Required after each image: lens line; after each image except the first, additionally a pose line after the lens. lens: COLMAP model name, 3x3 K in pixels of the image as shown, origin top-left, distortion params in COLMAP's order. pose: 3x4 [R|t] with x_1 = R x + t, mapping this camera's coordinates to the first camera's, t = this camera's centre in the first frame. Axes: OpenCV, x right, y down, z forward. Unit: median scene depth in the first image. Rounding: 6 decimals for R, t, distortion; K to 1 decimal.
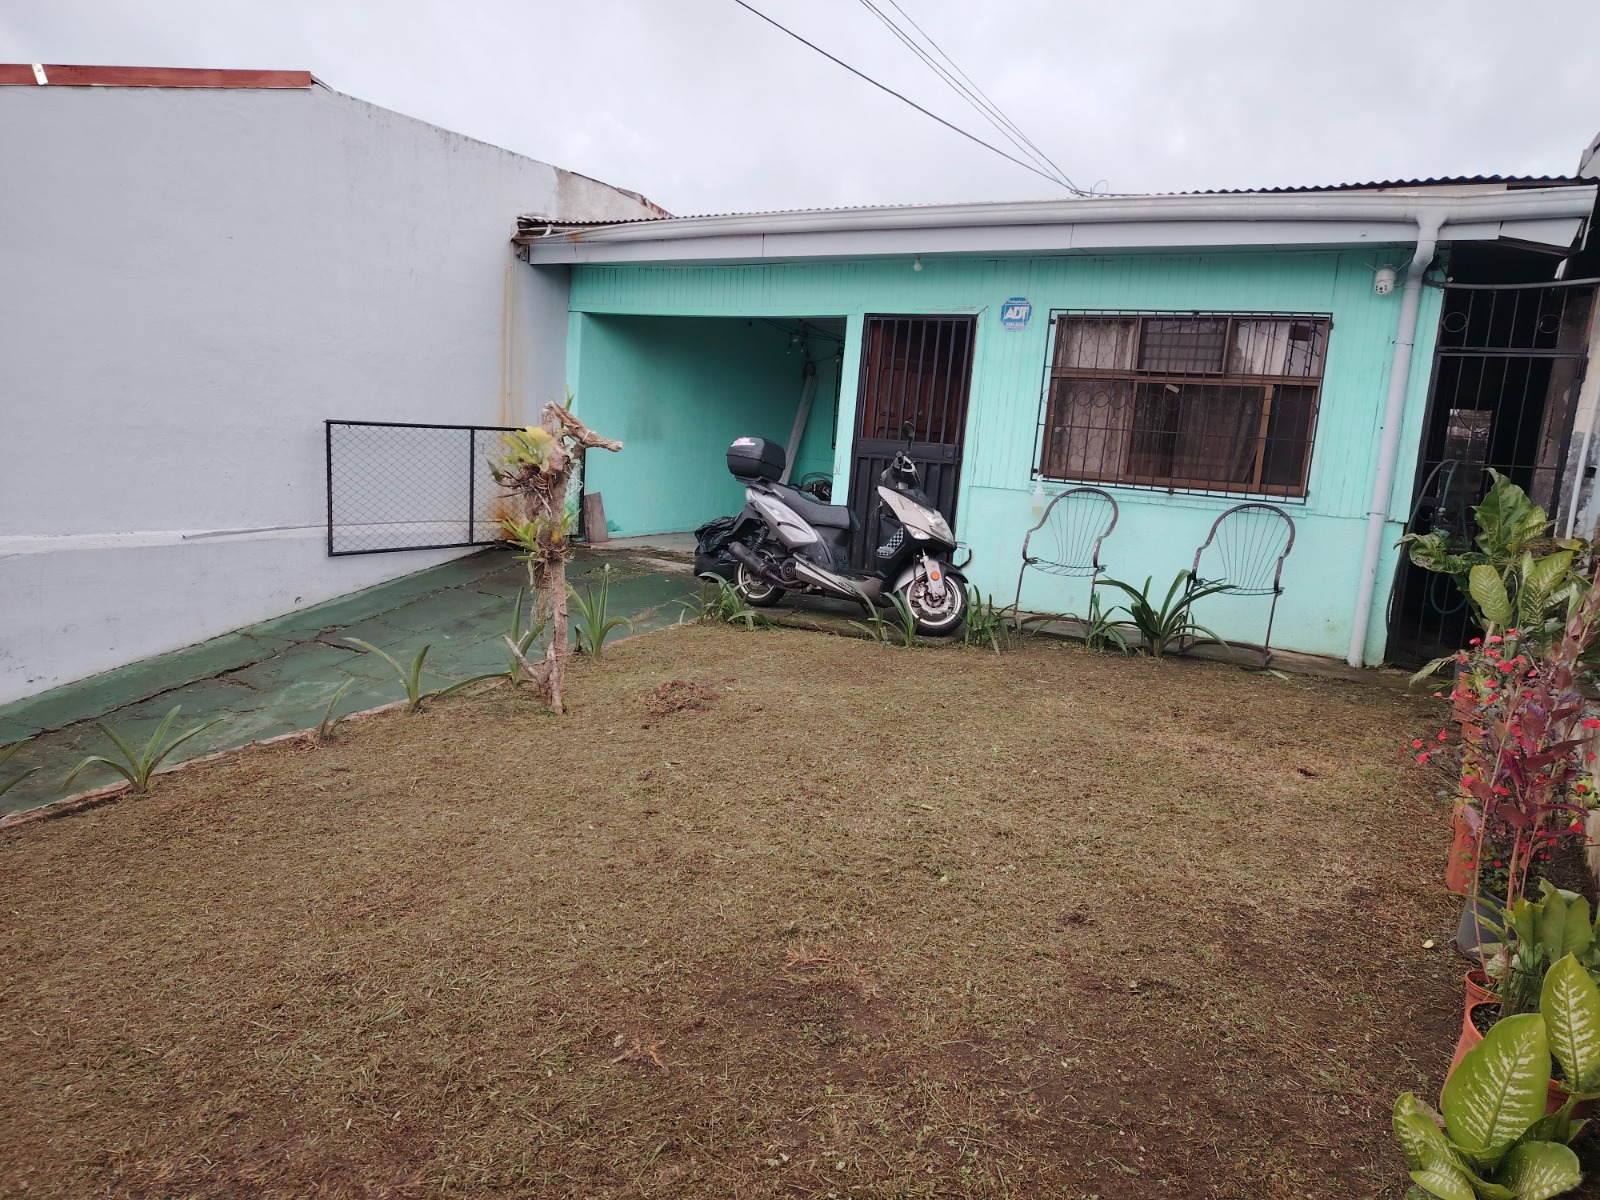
lens RADIAL K [[1100.6, 0, 805.7], [0, 1100.6, 607.2], [0, 0, 1]] dist [0.005302, -0.000055]
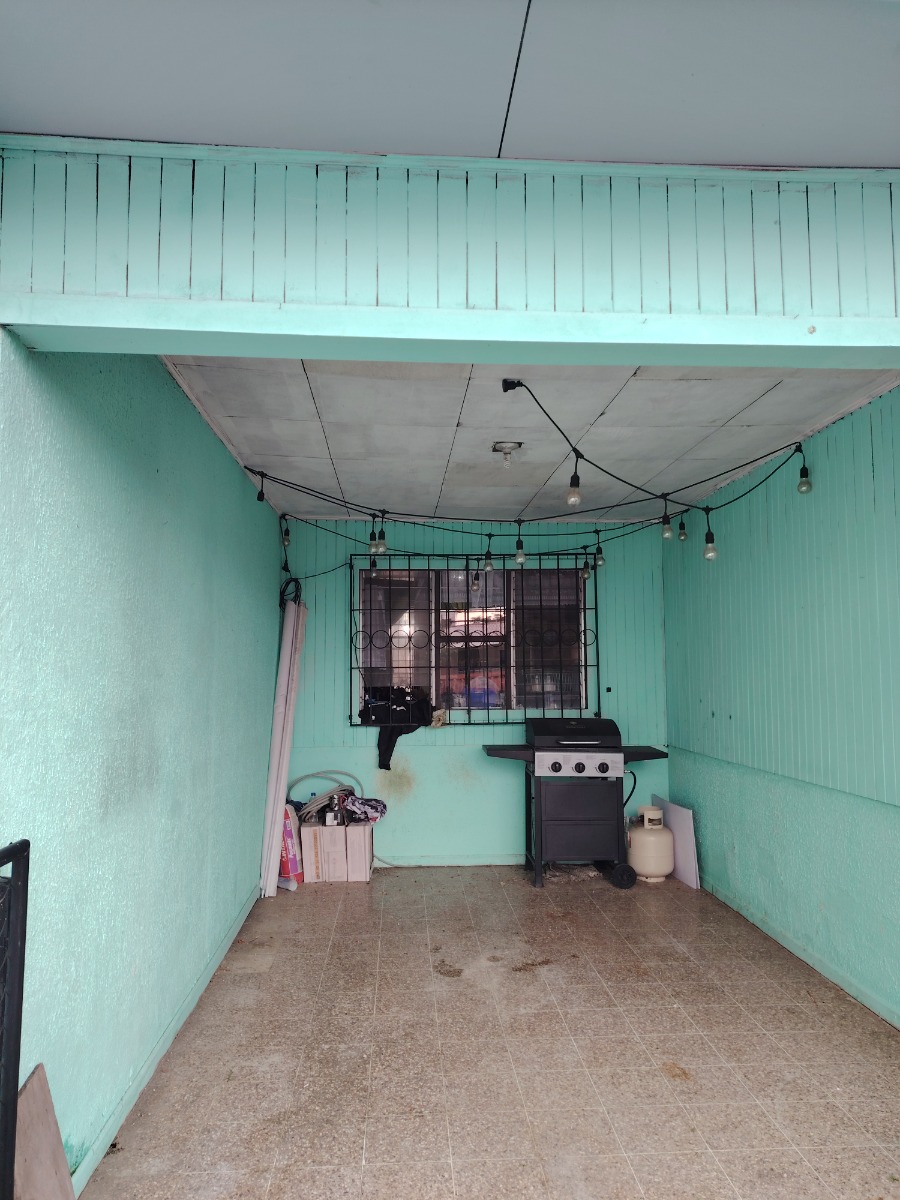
lens RADIAL K [[825.4, 0, 454.0], [0, 825.4, 597.4], [0, 0, 1]] dist [0.005302, -0.000055]
pose [[0.843346, -0.020828, 0.536967, -0.274945], [0.141056, 0.972789, -0.183806, -0.205781], [-0.518527, 0.230755, 0.823336, 1.017801]]
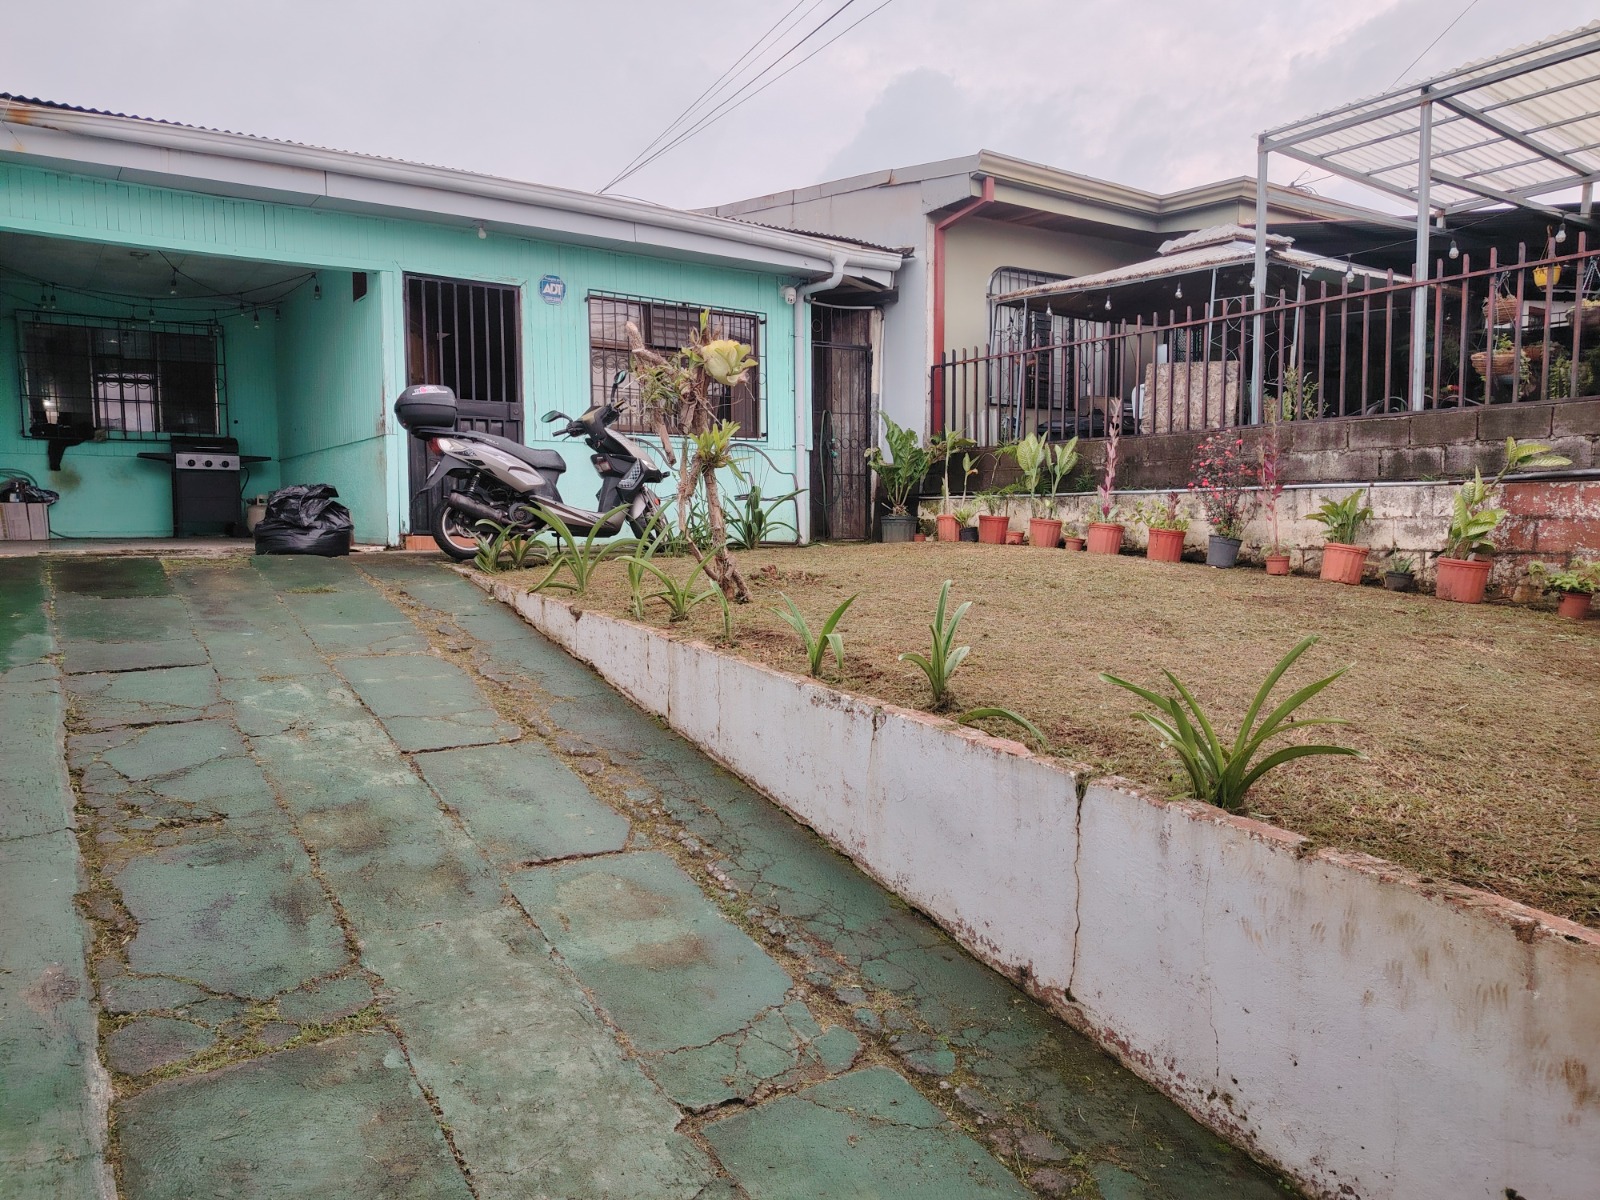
lens RADIAL K [[1100.6, 0, 798.9], [0, 1100.6, 604.2], [0, 0, 1]] dist [0.005302, -0.000055]
pose [[0.437656, -0.138475, 0.888416, -0.762879], [0.170645, 0.982904, 0.069139, 0.021681], [-0.882801, 0.121345, 0.453803, 0.286813]]
